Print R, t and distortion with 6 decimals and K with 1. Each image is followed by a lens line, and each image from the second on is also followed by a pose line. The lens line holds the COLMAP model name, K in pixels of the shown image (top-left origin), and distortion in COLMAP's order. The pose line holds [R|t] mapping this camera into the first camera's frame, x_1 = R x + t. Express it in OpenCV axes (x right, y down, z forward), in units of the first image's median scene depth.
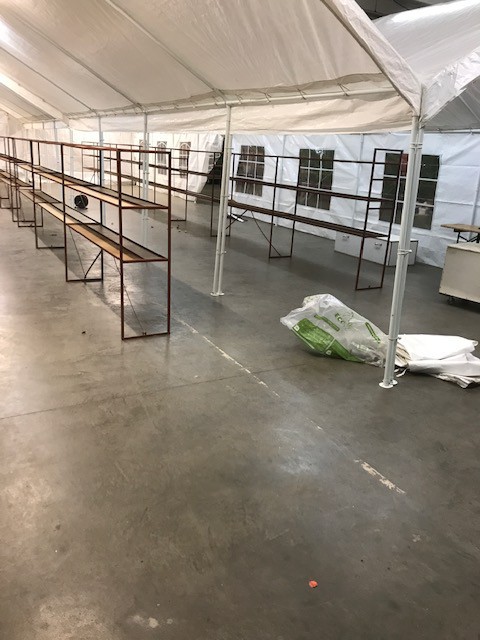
lens RADIAL K [[522.1, 0, 240.0], [0, 522.1, 320.0], [0, 0, 1]] dist [-0.002268, -0.000829]
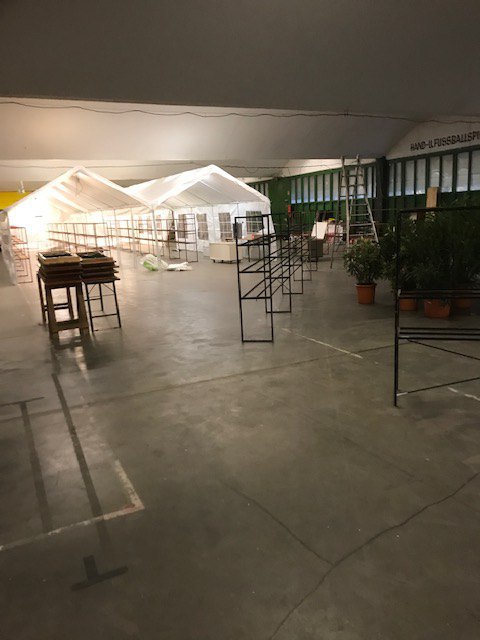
lens RADIAL K [[522.1, 0, 240.0], [0, 522.1, 320.0], [0, 0, 1]] dist [-0.002268, -0.000829]
pose [[0.992763, -0.089089, -0.080524, 0.382835], [0.079353, 0.989964, -0.116936, 0.325971], [0.090134, 0.109700, 0.989870, -0.938025]]
